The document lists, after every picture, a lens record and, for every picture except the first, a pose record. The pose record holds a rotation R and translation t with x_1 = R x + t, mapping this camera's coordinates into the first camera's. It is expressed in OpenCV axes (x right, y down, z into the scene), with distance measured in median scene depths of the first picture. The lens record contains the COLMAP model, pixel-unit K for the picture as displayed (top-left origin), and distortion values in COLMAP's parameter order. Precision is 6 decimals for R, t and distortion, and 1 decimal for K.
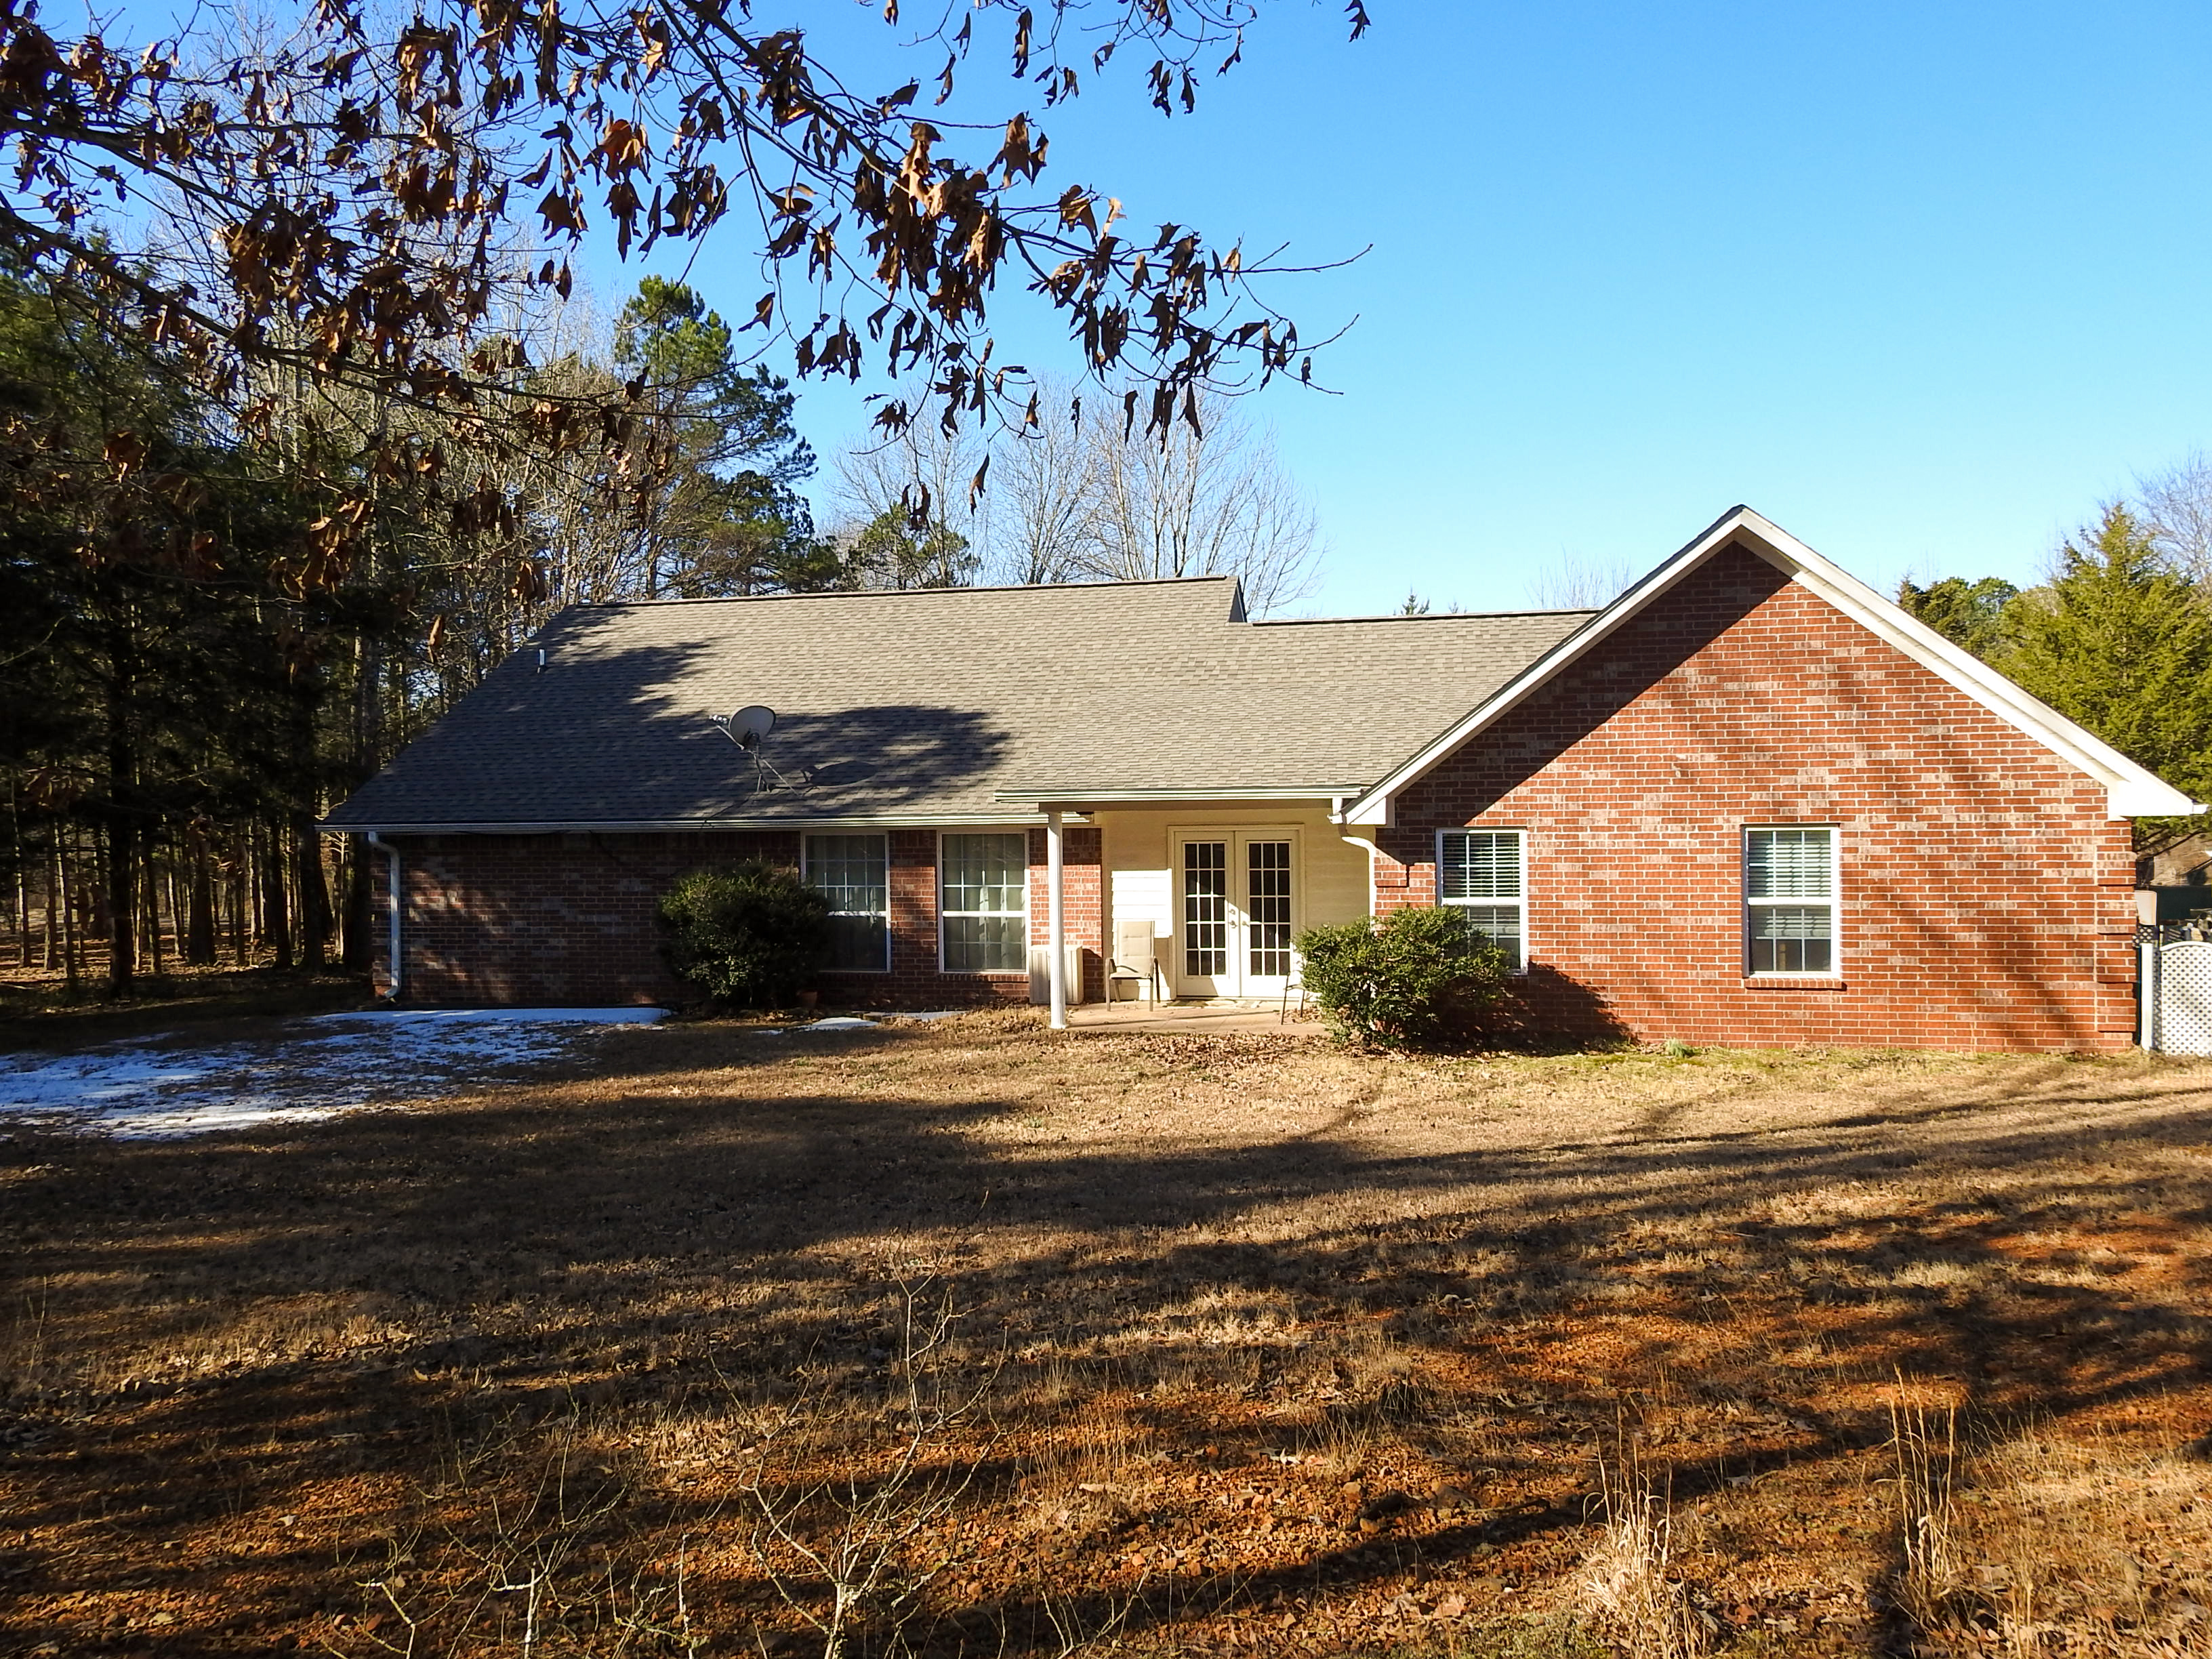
lens RADIAL K [[1589.4, 0, 1100.6], [0, 1589.4, 839.6], [0, 0, 1]] dist [-0.010443, 0.016989]
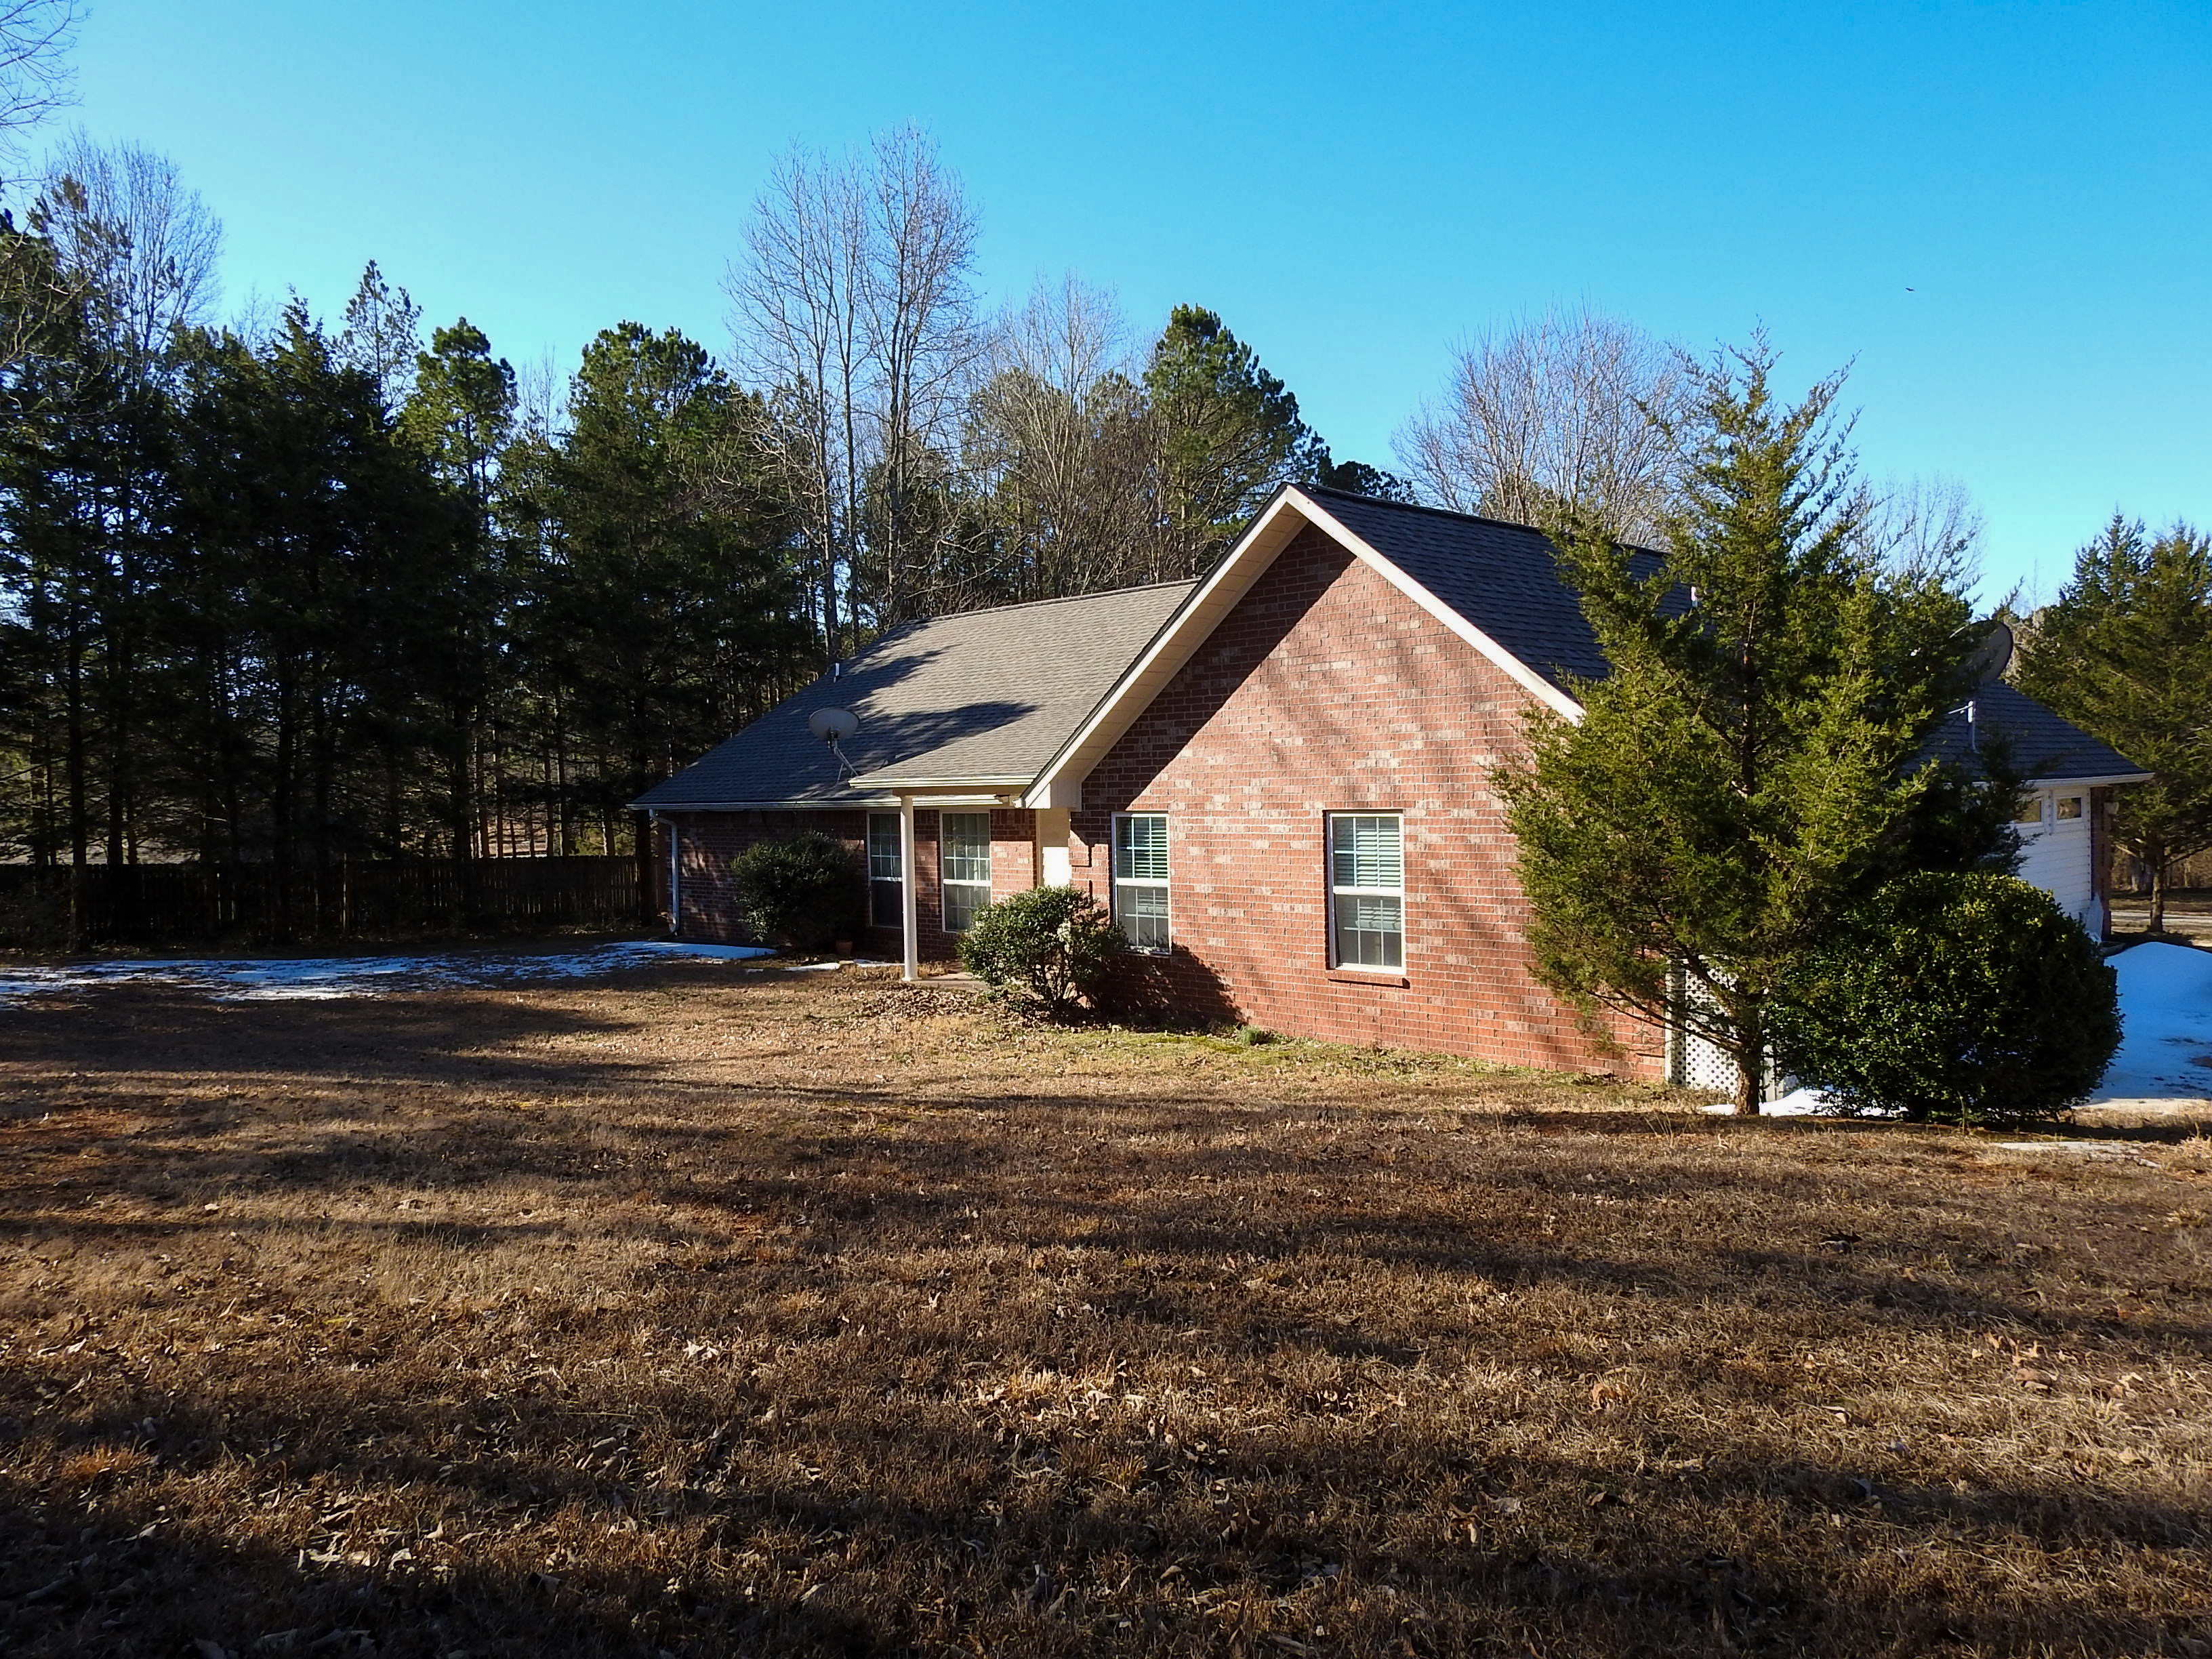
lens RADIAL K [[1589.4, 0, 1086.5], [0, 1589.4, 820.8], [0, 0, 1]] dist [-0.010443, 0.016989]
pose [[0.822581, 0.007409, -0.568599, 0.828738], [-0.003176, 0.999959, 0.008436, -0.010558], [0.568639, -0.005133, 0.822571, 0.121938]]
